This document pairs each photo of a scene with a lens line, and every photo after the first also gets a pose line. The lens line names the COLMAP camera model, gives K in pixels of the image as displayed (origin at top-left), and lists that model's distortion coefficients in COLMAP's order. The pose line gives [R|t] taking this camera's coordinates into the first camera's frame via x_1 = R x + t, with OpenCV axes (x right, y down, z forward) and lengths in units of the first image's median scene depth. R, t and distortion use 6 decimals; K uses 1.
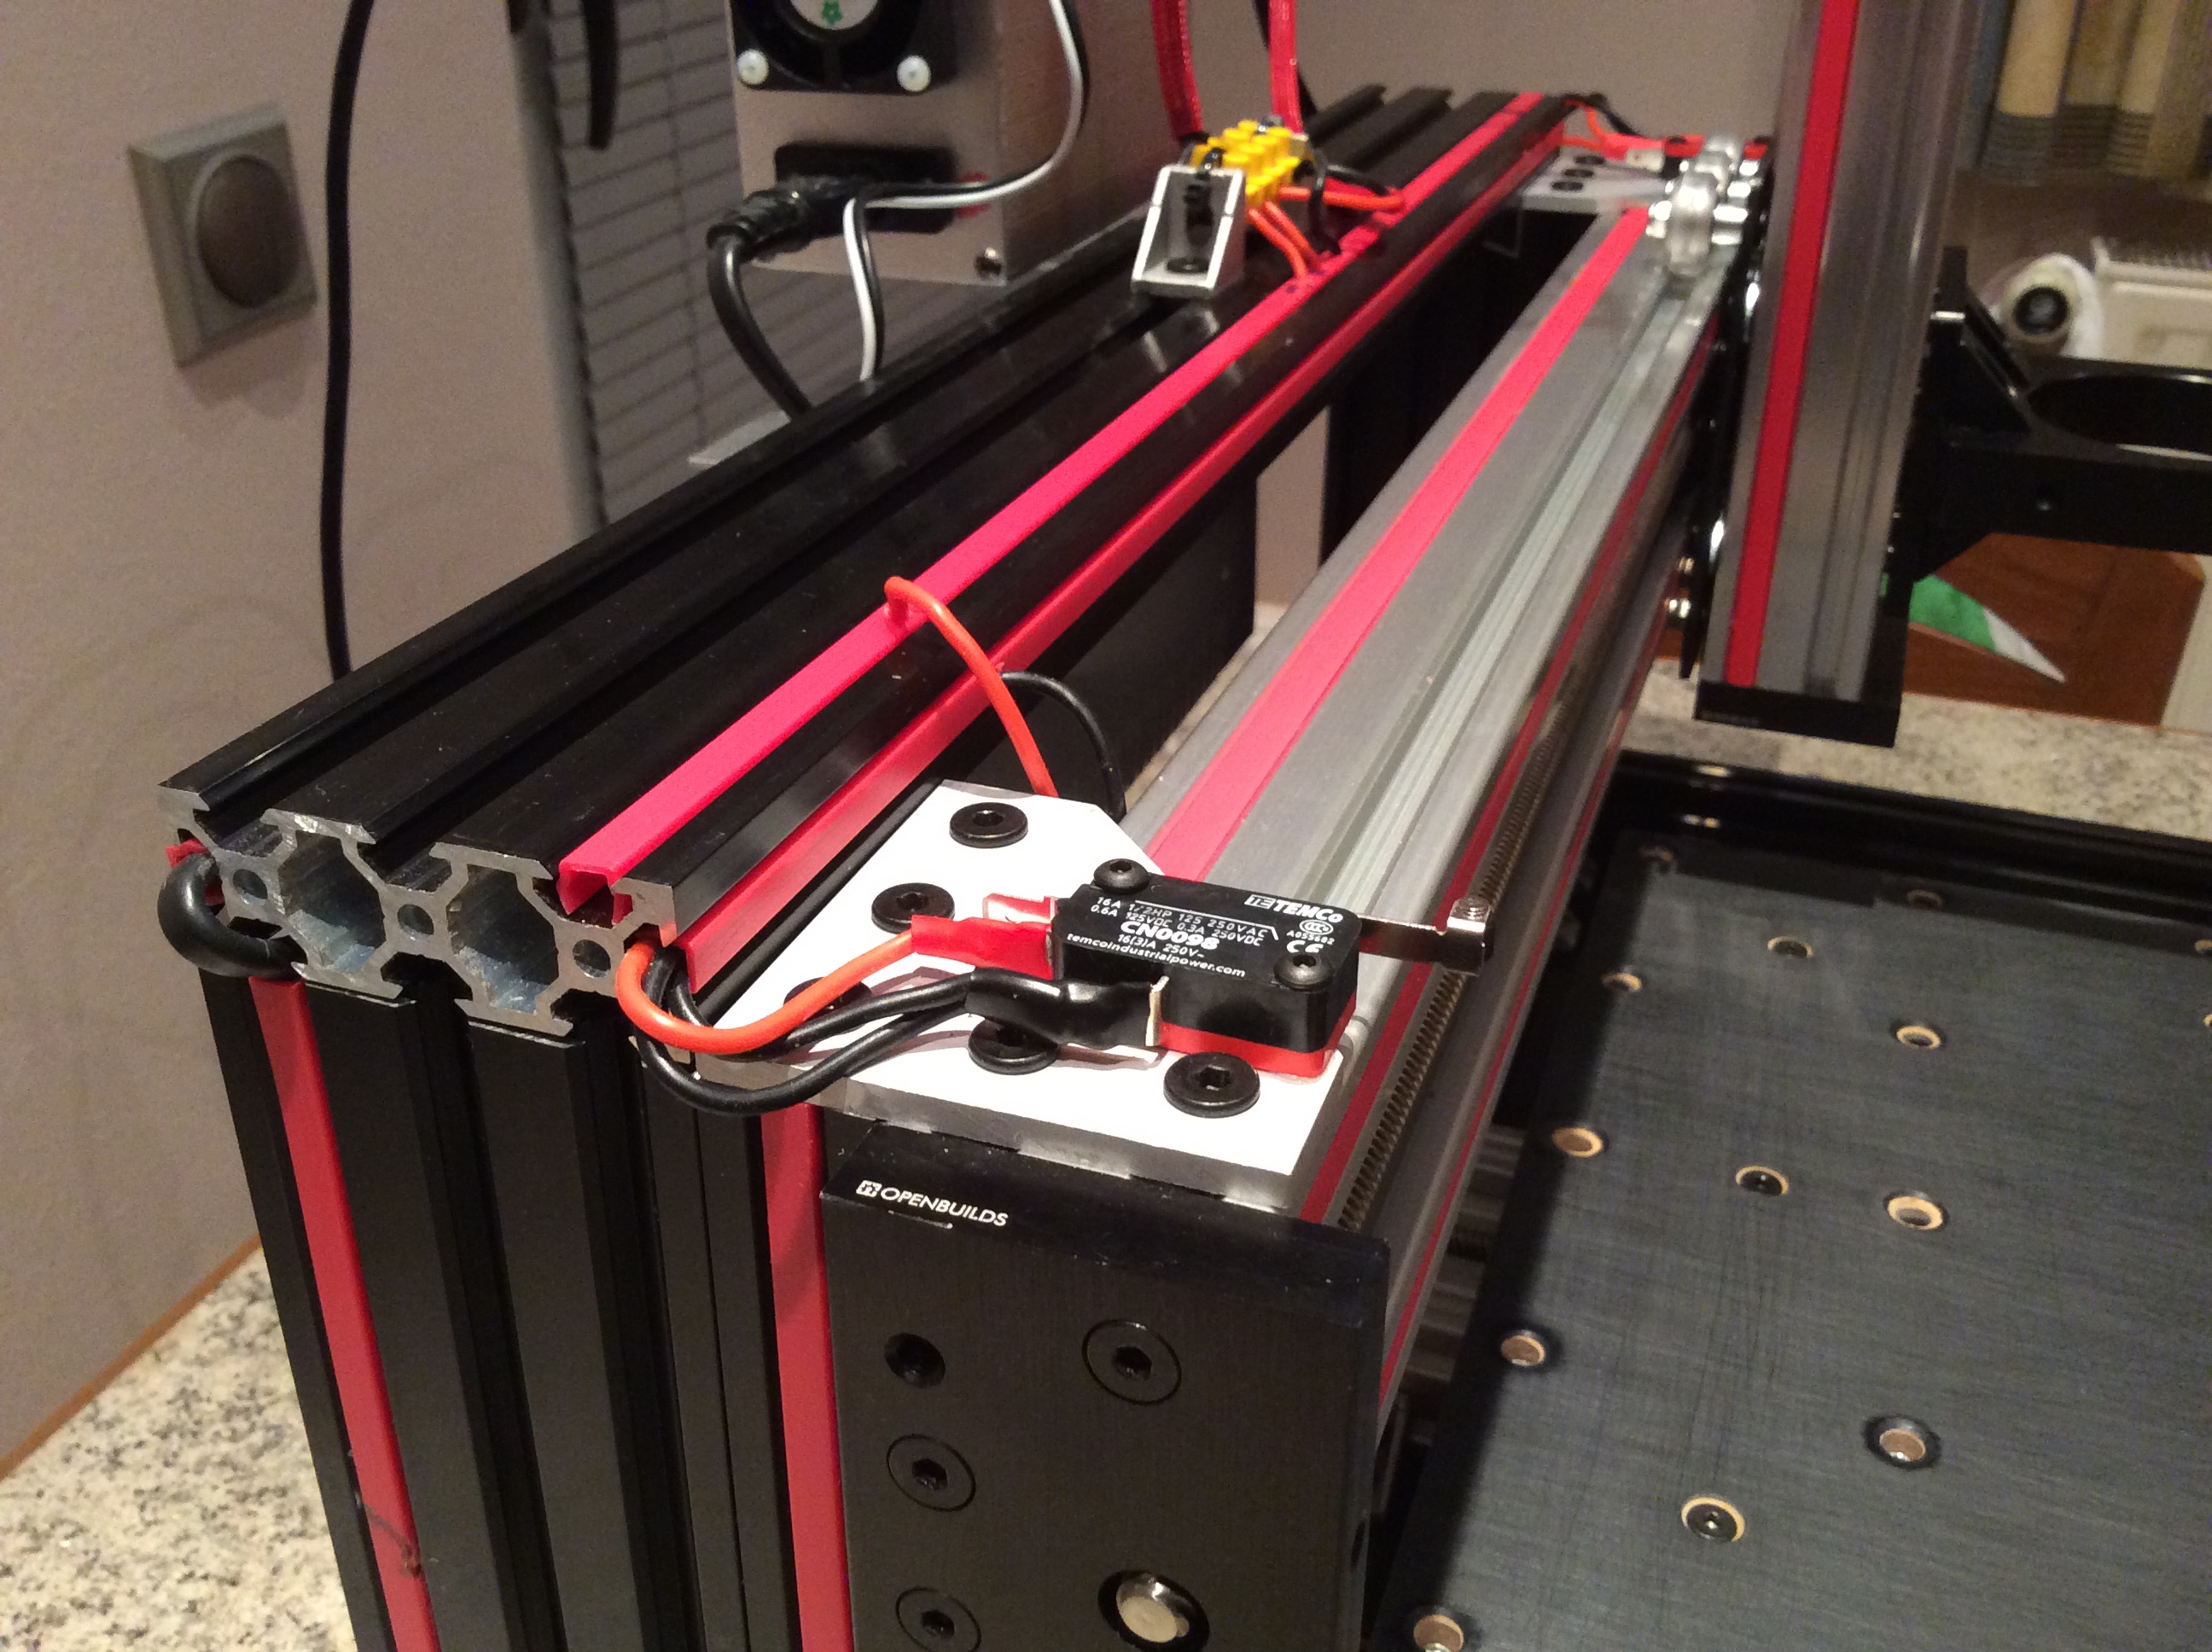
lens RADIAL K [[2069.5, 0, 1103.6], [0, 2069.5, 829.2], [0, 0, 1]] dist [0.093183, -0.241088]
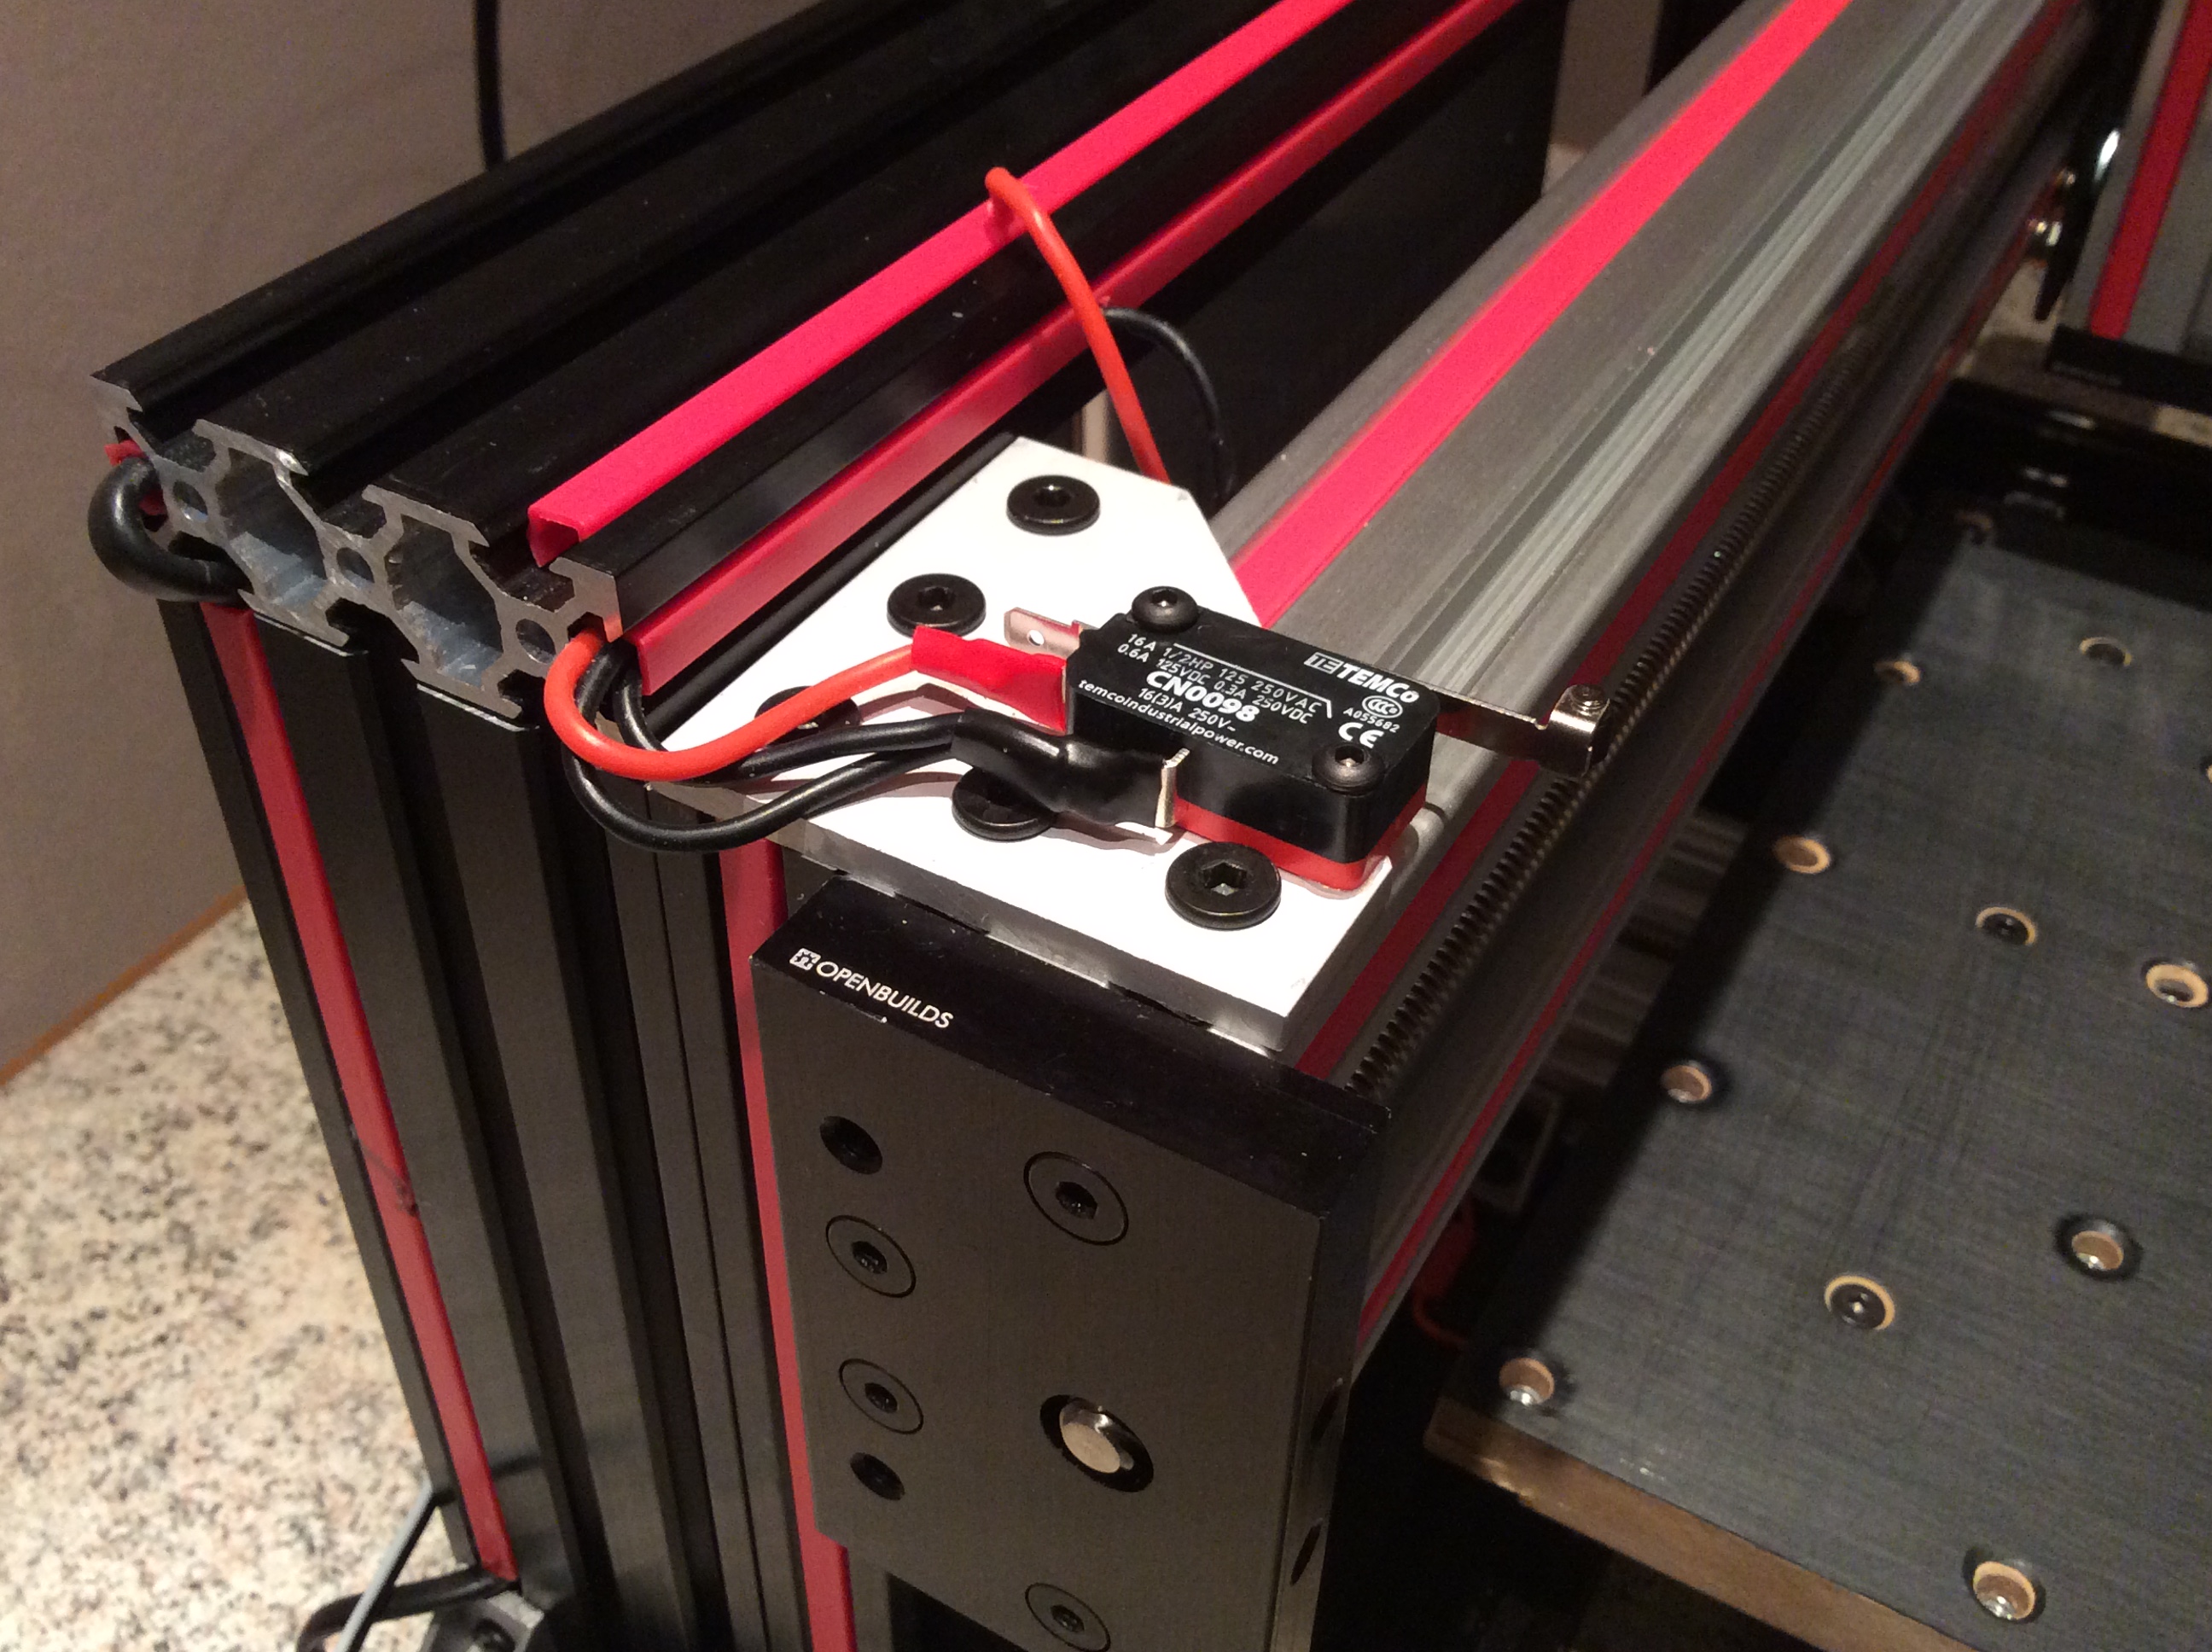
lens RADIAL K [[2159.8, 0, 1110.4], [0, 2159.8, 824.1], [0, 0, 1]] dist [0.080599, -0.214414]
pose [[0.984853, 0.125755, -0.119377, 0.096023], [-0.096824, 0.969992, 0.223026, -0.080249], [0.143841, -0.208089, 0.967475, 0.138456]]
